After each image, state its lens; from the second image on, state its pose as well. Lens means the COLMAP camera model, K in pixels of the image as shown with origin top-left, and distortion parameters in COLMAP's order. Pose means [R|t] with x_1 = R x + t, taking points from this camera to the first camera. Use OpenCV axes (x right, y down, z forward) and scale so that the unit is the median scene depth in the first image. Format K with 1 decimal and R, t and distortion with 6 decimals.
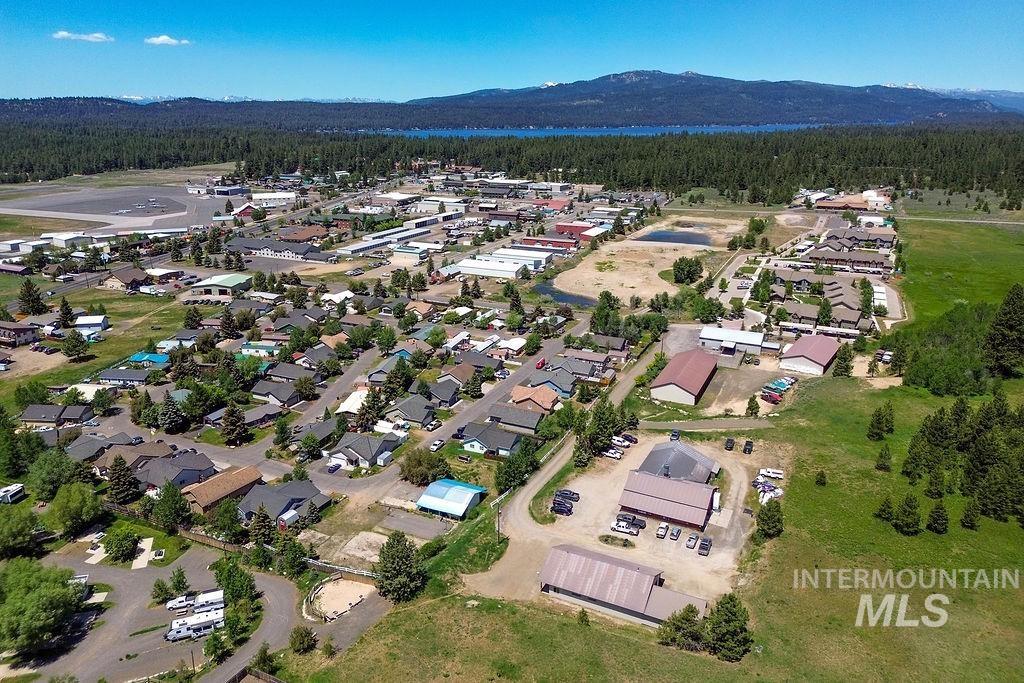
lens RADIAL K [[711.3, 0, 514.2], [0, 711.3, 314.9], [0, 0, 1]] dist [0.098789, -0.117872]
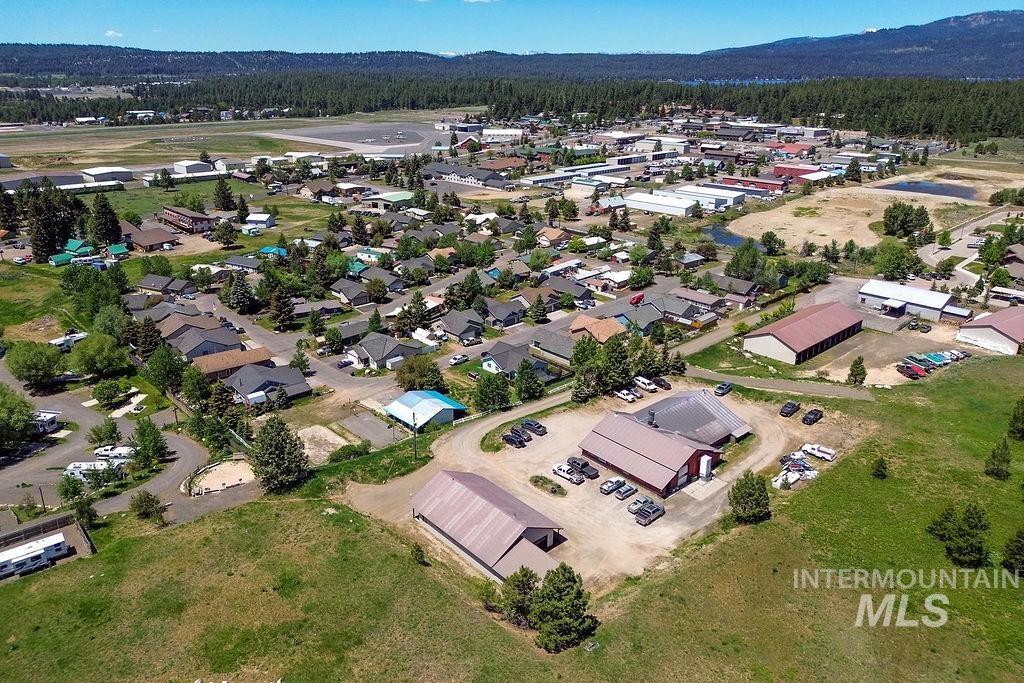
lens RADIAL K [[711.3, 0, 514.2], [0, 711.3, 314.9], [0, 0, 1]] dist [0.098789, -0.117872]
pose [[0.928542, 0.120432, -0.351149, 0.193304], [-0.099500, 0.992044, 0.077129, 0.033657], [0.357644, -0.036678, 0.933138, 0.123384]]
